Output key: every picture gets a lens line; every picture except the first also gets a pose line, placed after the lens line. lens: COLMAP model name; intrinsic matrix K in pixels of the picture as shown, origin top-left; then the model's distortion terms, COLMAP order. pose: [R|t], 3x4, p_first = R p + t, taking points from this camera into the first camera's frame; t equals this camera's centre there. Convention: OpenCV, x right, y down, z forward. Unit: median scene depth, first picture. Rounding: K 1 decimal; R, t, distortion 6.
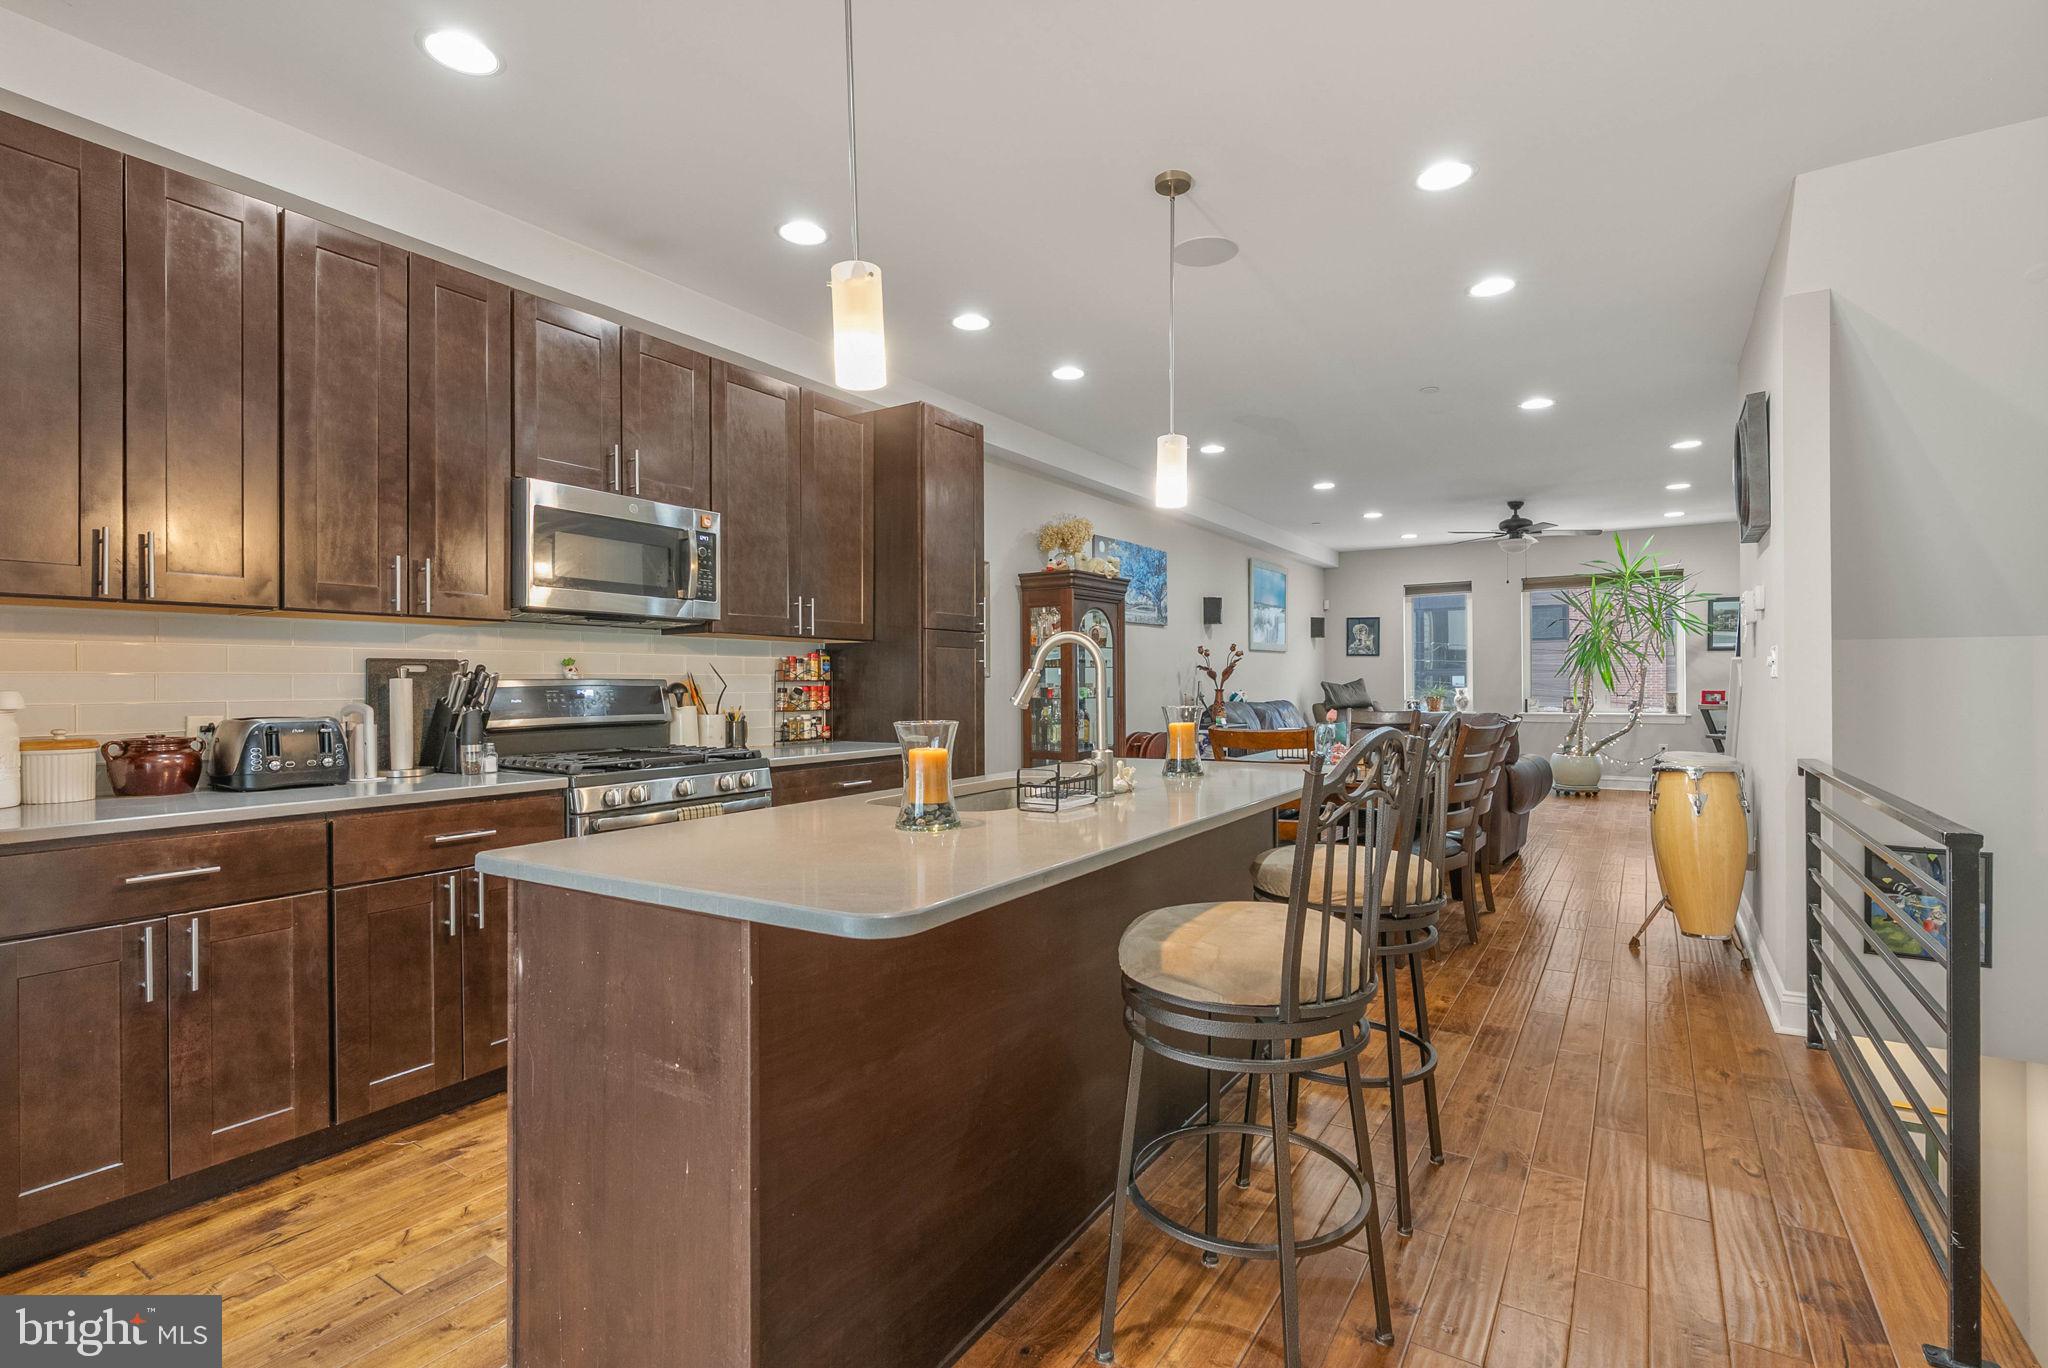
lens RADIAL K [[964.0, 0, 1013.4], [0, 964.0, 685.5], [0, 0, 1]] dist [-0.010000, 0.002615]
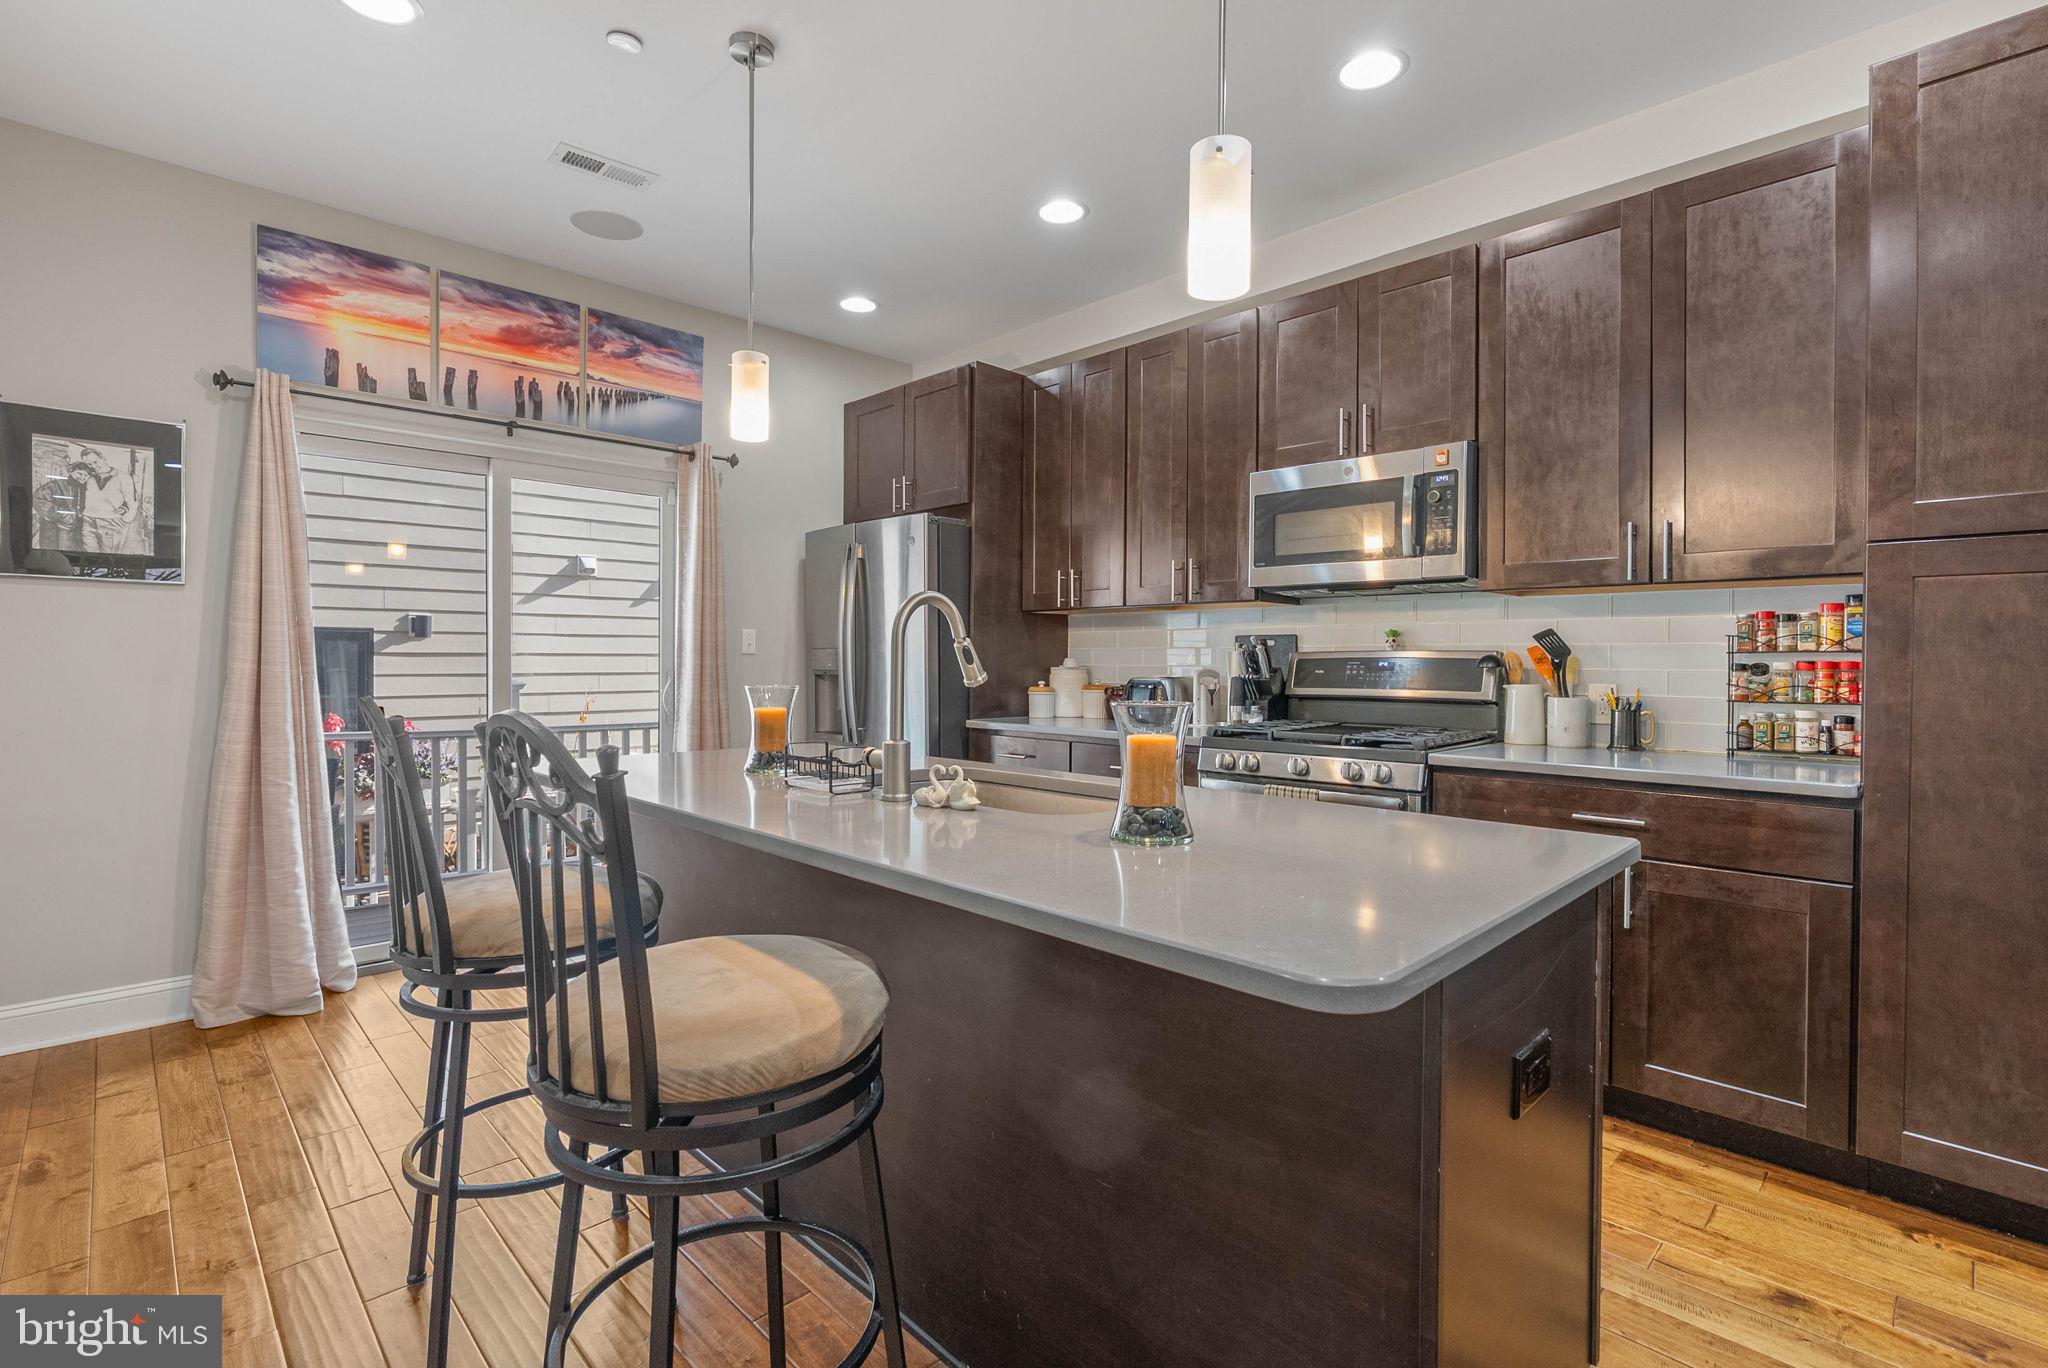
lens RADIAL K [[964.0, 0, 1039.9], [0, 964.0, 651.5], [0, 0, 1]] dist [-0.010000, 0.002615]
pose [[-0.209663, -0.000463, -0.977774, 0.538919], [-0.001159, 0.999999, -0.000225, -0.004802], [0.977773, 0.001086, -0.209663, 0.818955]]
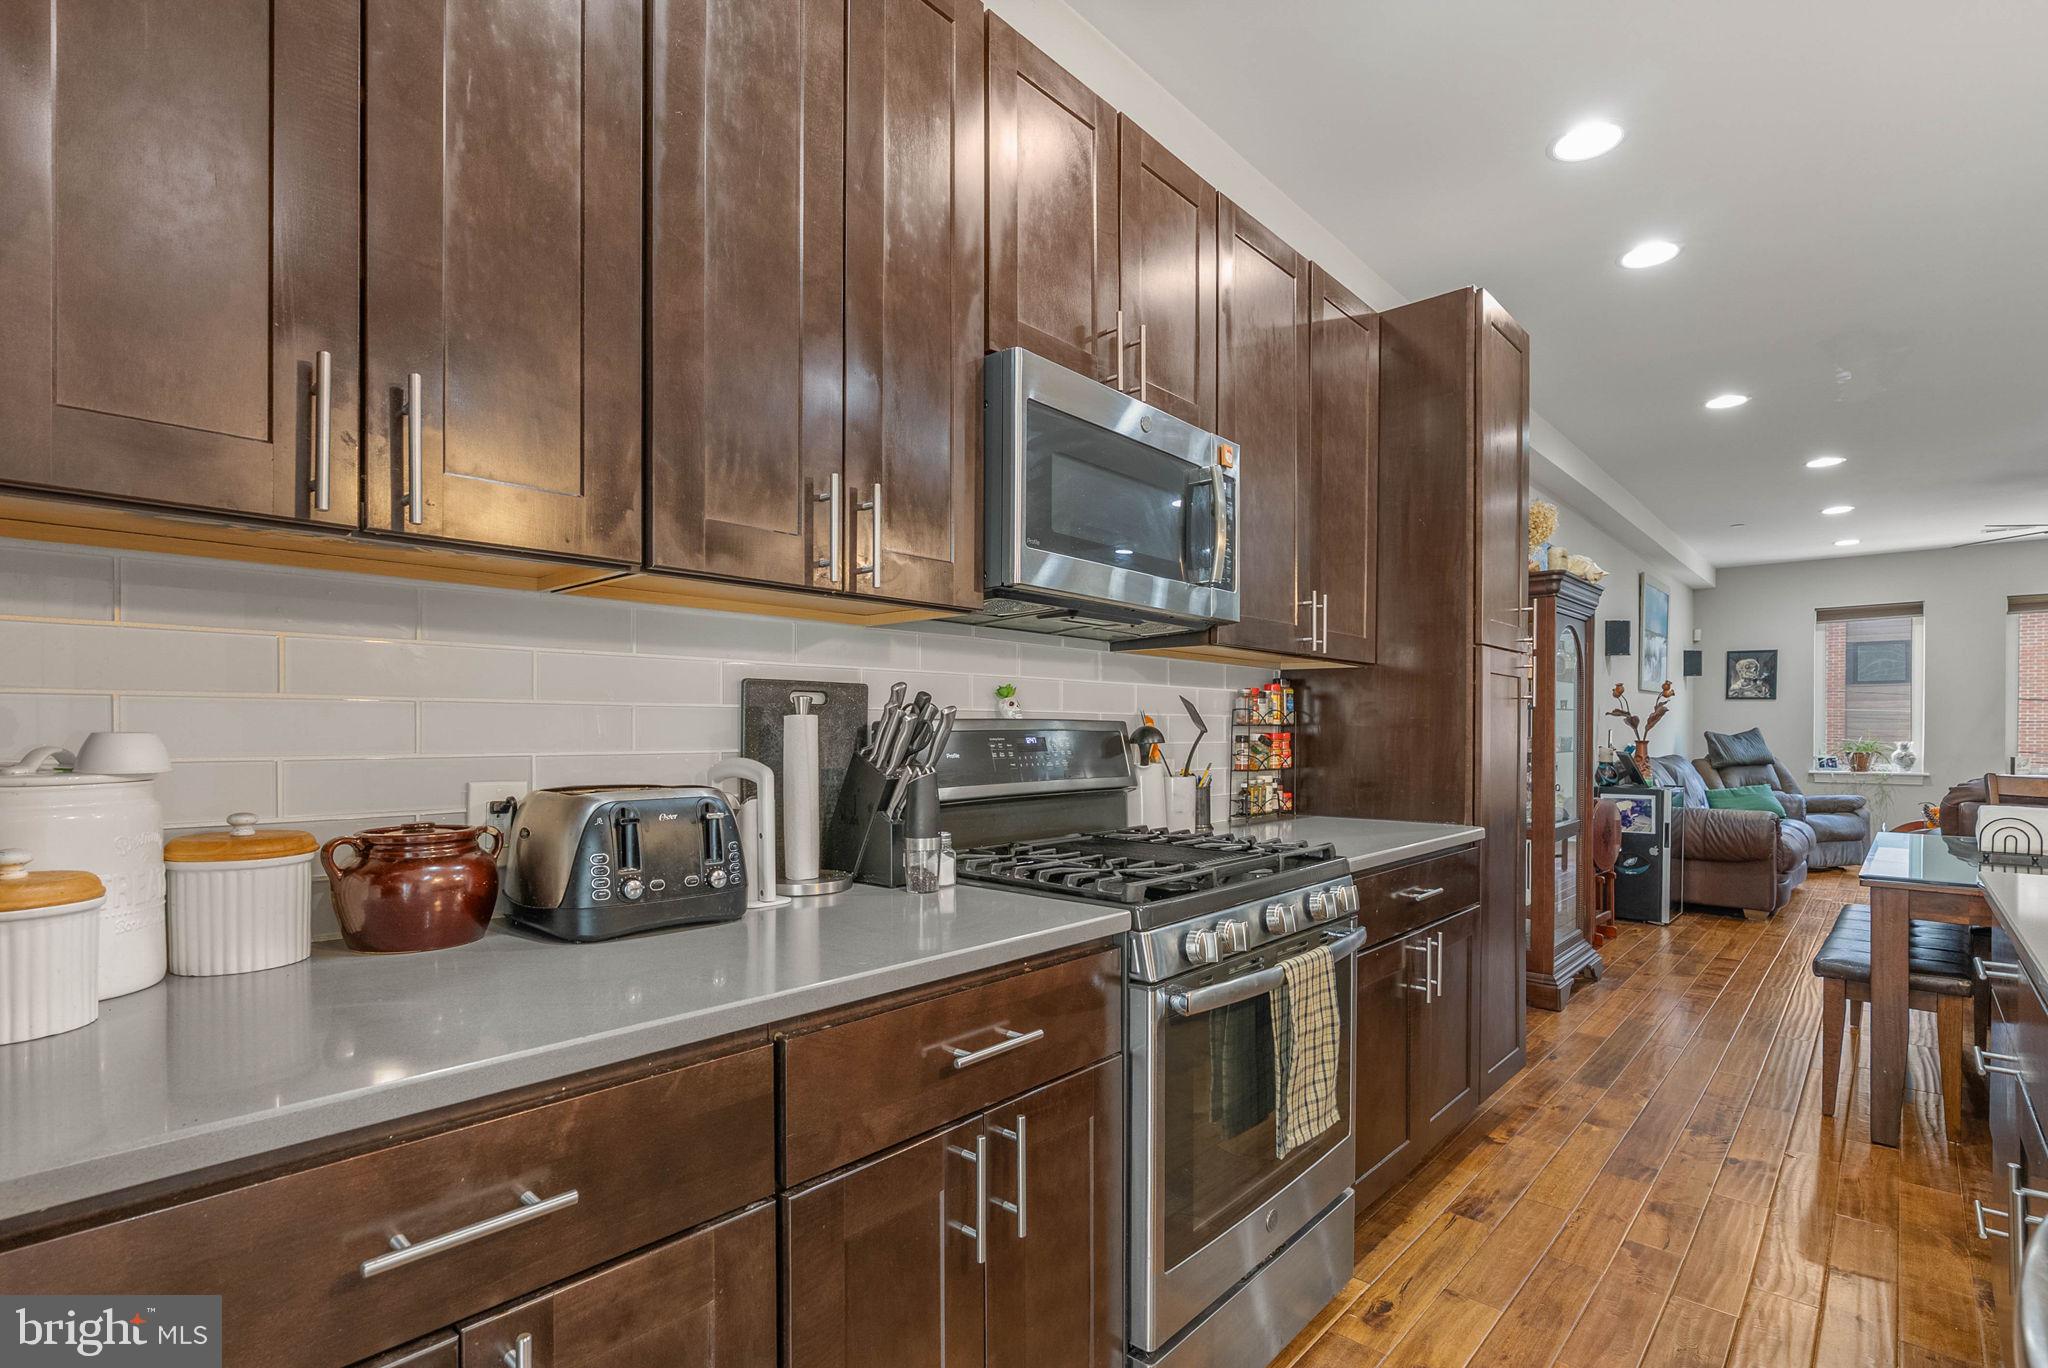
lens RADIAL K [[964.0, 0, 1000.2], [0, 964.0, 743.1], [0, 0, 1]] dist [-0.010000, 0.002615]
pose [[0.985844, 0.010123, -0.167359, -0.347650], [-0.008120, 0.999887, 0.012650, 0.000807], [0.167469, -0.011112, 0.985815, 0.378019]]
